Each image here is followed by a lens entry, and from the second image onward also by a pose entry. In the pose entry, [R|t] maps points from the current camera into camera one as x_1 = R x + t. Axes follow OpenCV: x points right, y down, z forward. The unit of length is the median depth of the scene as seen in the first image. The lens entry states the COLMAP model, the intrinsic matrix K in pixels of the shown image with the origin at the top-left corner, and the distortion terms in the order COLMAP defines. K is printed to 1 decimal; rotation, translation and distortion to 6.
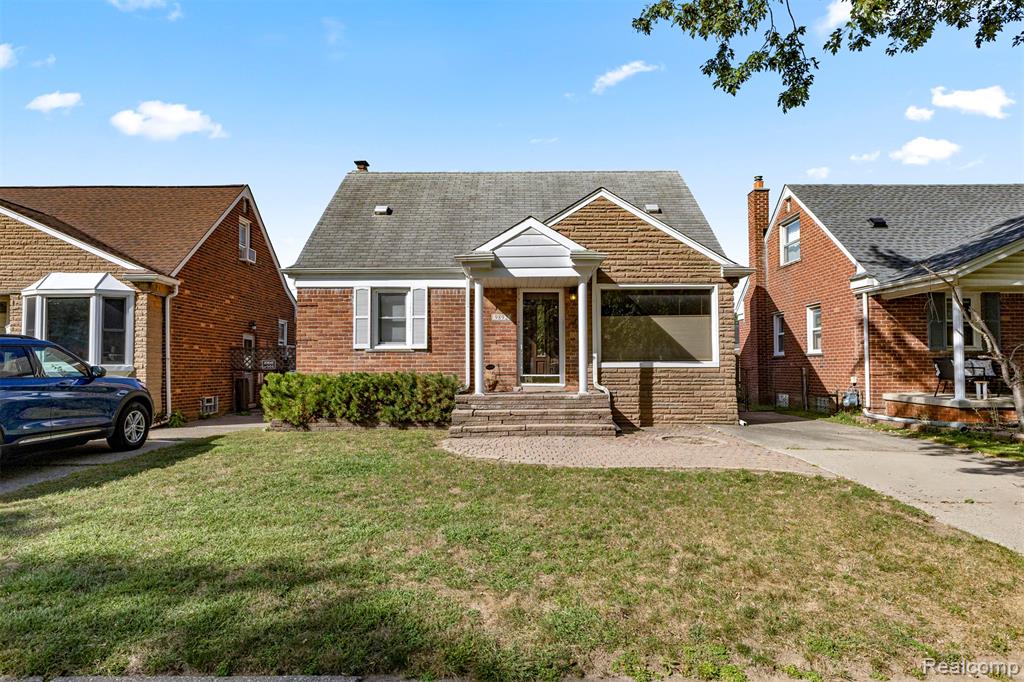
lens RADIAL K [[589.4, 0, 512.0], [0, 589.4, 341.0], [0, 0, 1]] dist [-0.000045, -0.000249]
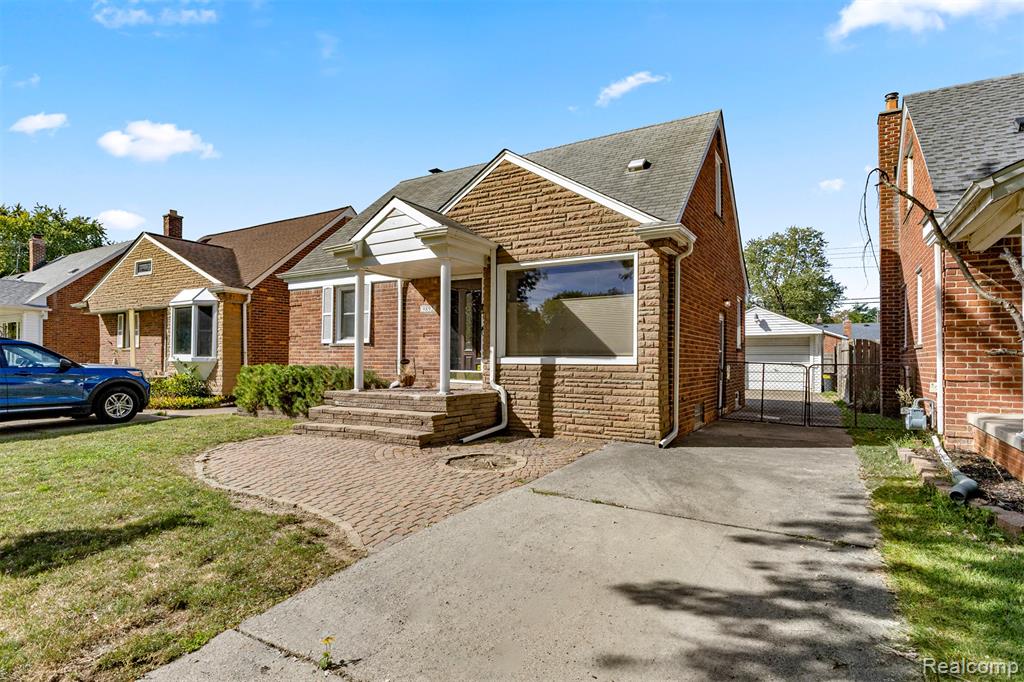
lens RADIAL K [[530.3, 0, 511.8], [0, 530.3, 346.8], [0, 0, 1]] dist [-0.011569, -0.000221]
pose [[0.861790, -0.004586, -0.507244, 0.546108], [0.015905, 0.999712, 0.017985, 0.007593], [0.507015, -0.023567, 0.861615, 0.350227]]
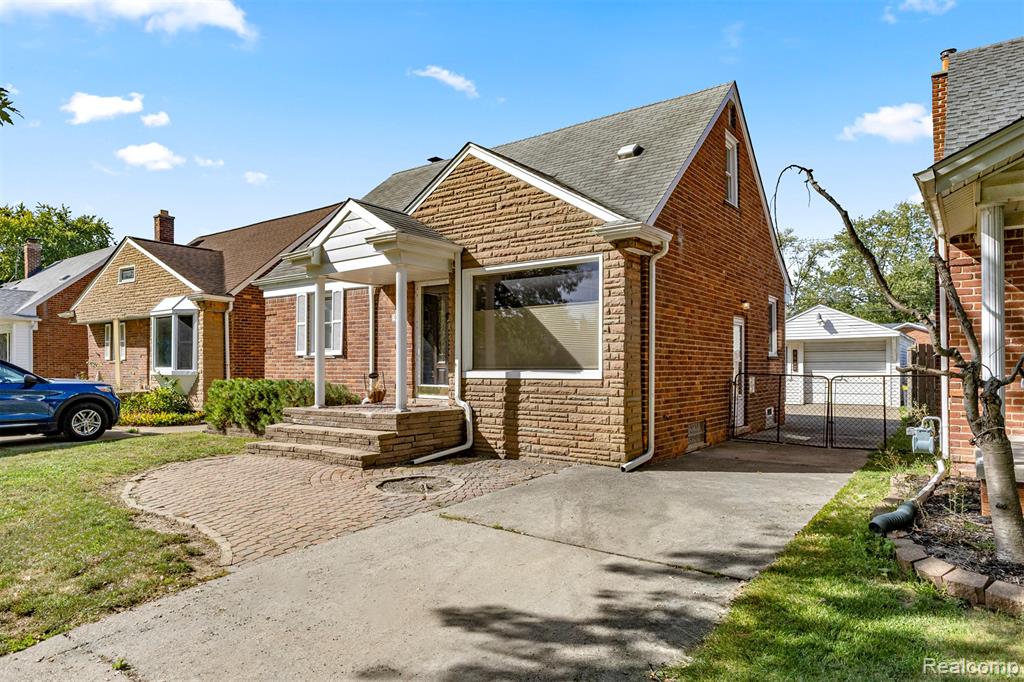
lens RADIAL K [[618.7, 0, 512.4], [0, 618.7, 354.3], [0, 0, 1]] dist [-0.003856, -0.002000]
pose [[0.811073, -0.010204, -0.584856, 0.669159], [0.026715, 0.999451, 0.019611, 0.000104], [0.584335, -0.031531, 0.810900, 0.375456]]
